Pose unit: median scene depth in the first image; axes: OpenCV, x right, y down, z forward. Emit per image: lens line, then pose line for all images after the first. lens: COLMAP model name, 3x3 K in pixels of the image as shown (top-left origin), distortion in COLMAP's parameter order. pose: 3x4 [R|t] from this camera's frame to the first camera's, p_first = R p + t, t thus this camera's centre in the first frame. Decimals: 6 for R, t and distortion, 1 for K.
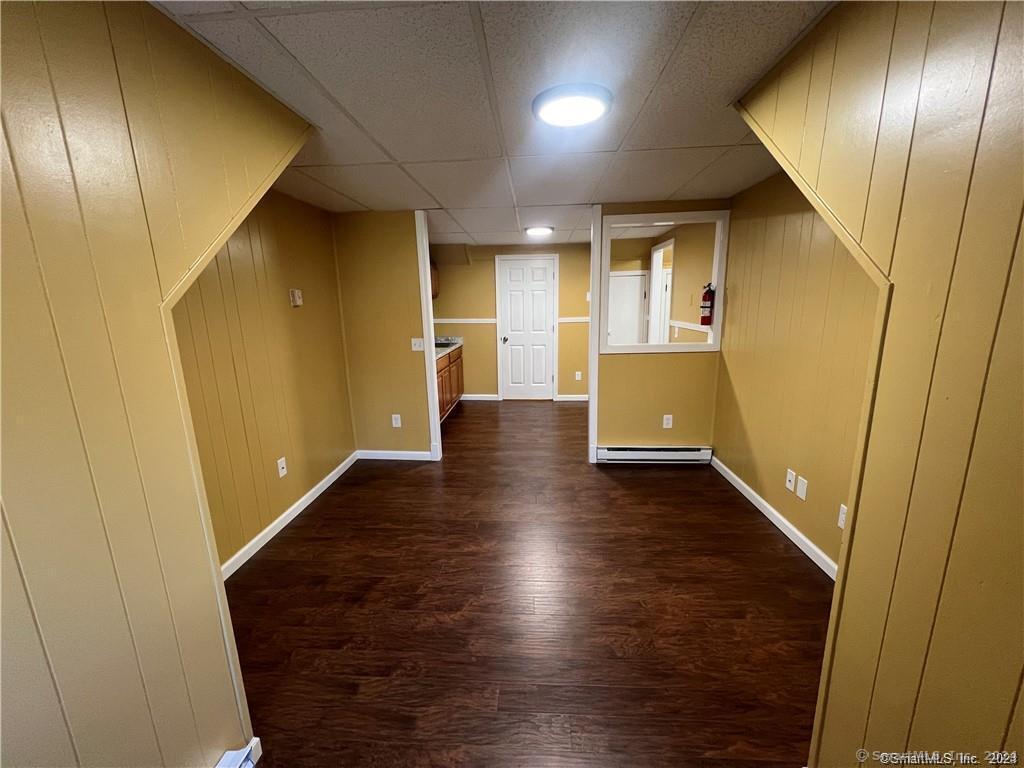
lens RADIAL K [[407.1, 0, 512.0], [0, 407.1, 384.0], [0, 0, 1]] dist [-0.021612, -0.000002]
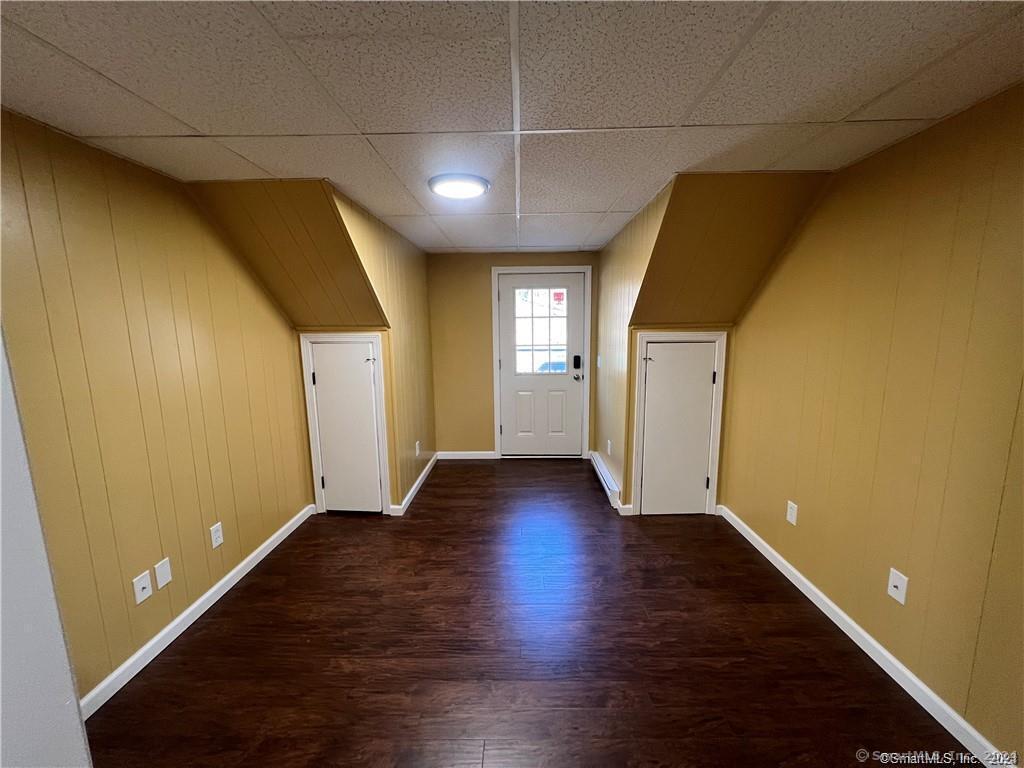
lens RADIAL K [[409.9, 0, 512.5], [0, 409.9, 385.9], [0, 0, 1]] dist [-0.001752, 0.000682]
pose [[-0.998547, 0.042773, -0.032767, 0.027675], [0.028554, 0.935794, 0.351388, -0.346340], [0.045693, 0.349942, -0.935656, 1.595589]]
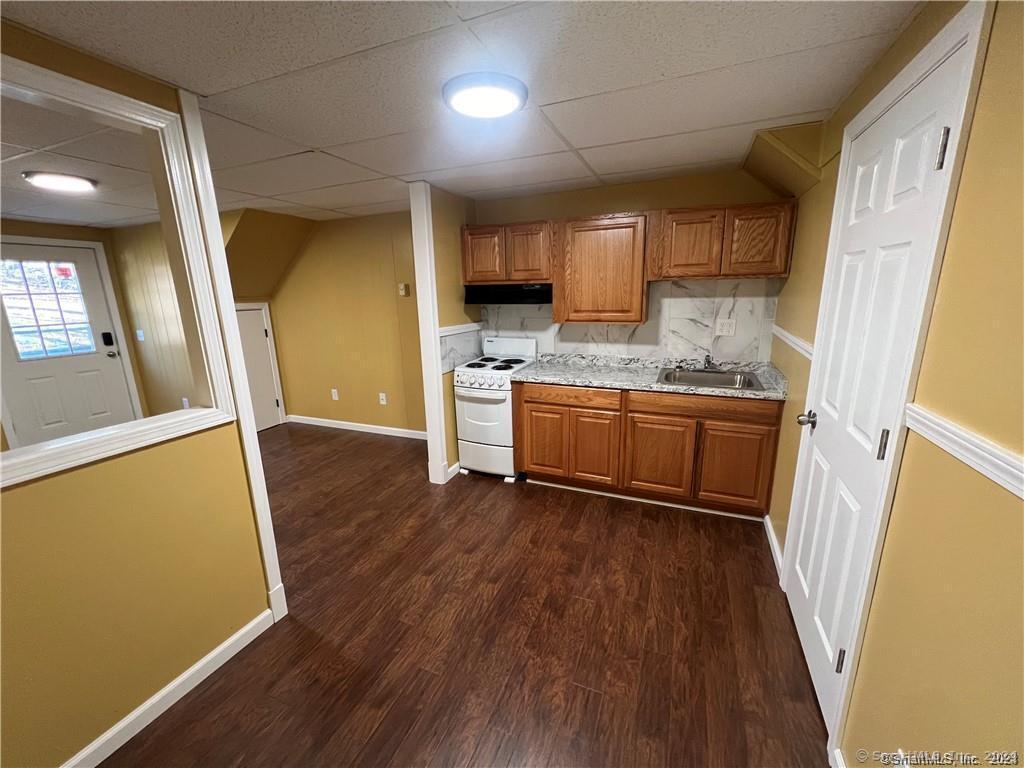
lens RADIAL K [[409.9, 0, 512.5], [0, 409.9, 385.9], [0, 0, 1]] dist [-0.001752, 0.000682]
pose [[-0.331954, 0.243228, -0.911398, 0.767999], [-0.161405, 0.937291, 0.308925, -0.452417], [0.929384, 0.249653, -0.271879, 2.073269]]
